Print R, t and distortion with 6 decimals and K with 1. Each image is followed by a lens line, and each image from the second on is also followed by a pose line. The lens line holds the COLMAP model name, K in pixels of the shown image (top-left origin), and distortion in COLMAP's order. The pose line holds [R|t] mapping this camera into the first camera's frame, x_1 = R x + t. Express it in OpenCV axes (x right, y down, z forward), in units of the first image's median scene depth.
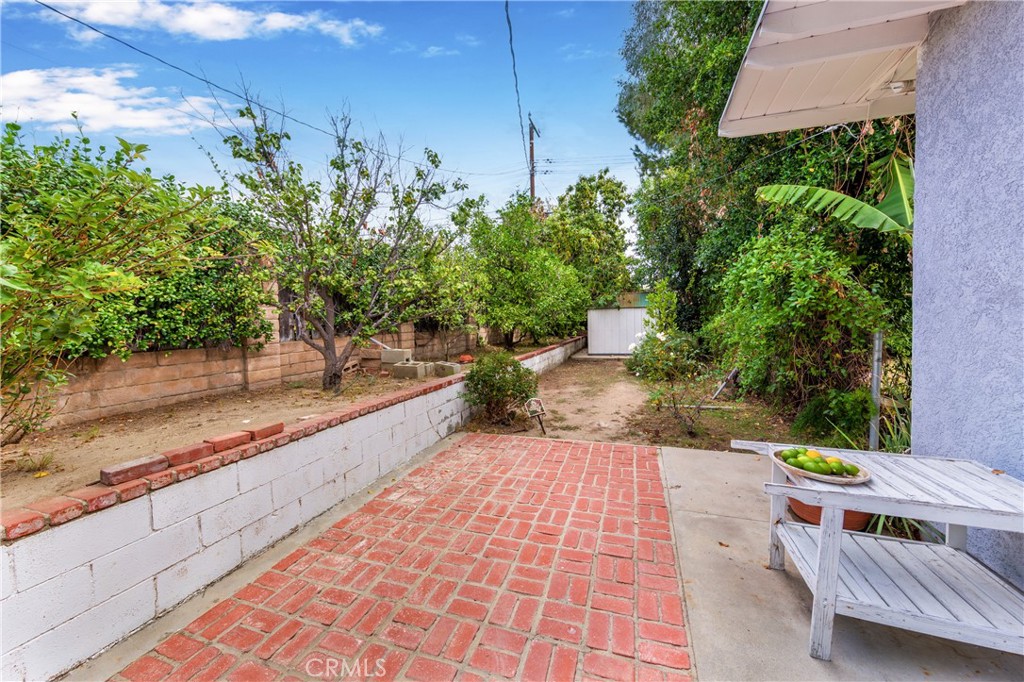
lens RADIAL K [[370.0, 0, 512.0], [0, 370.0, 341.0], [0, 0, 1]] dist [0.000386, 0.000068]
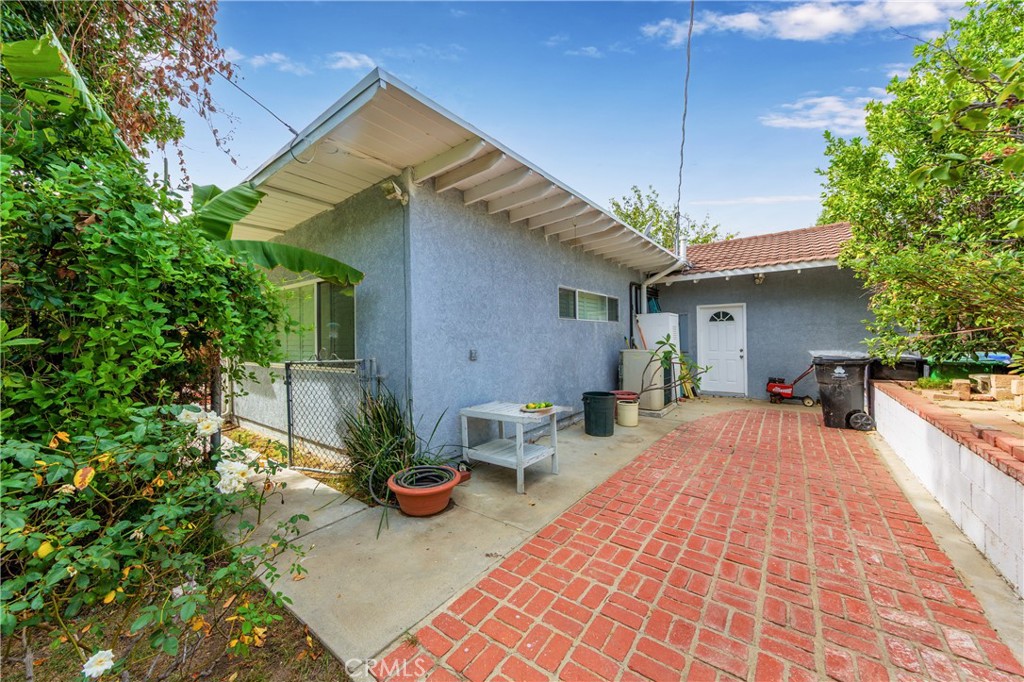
lens RADIAL K [[370.0, 0, 512.0], [0, 370.0, 341.0], [0, 0, 1]] dist [0.000386, 0.000068]
pose [[-0.947705, 0.040806, 0.316527, 0.146036], [0.059999, 0.996888, 0.051126, -0.112483], [-0.313456, 0.067443, -0.947205, 1.876804]]
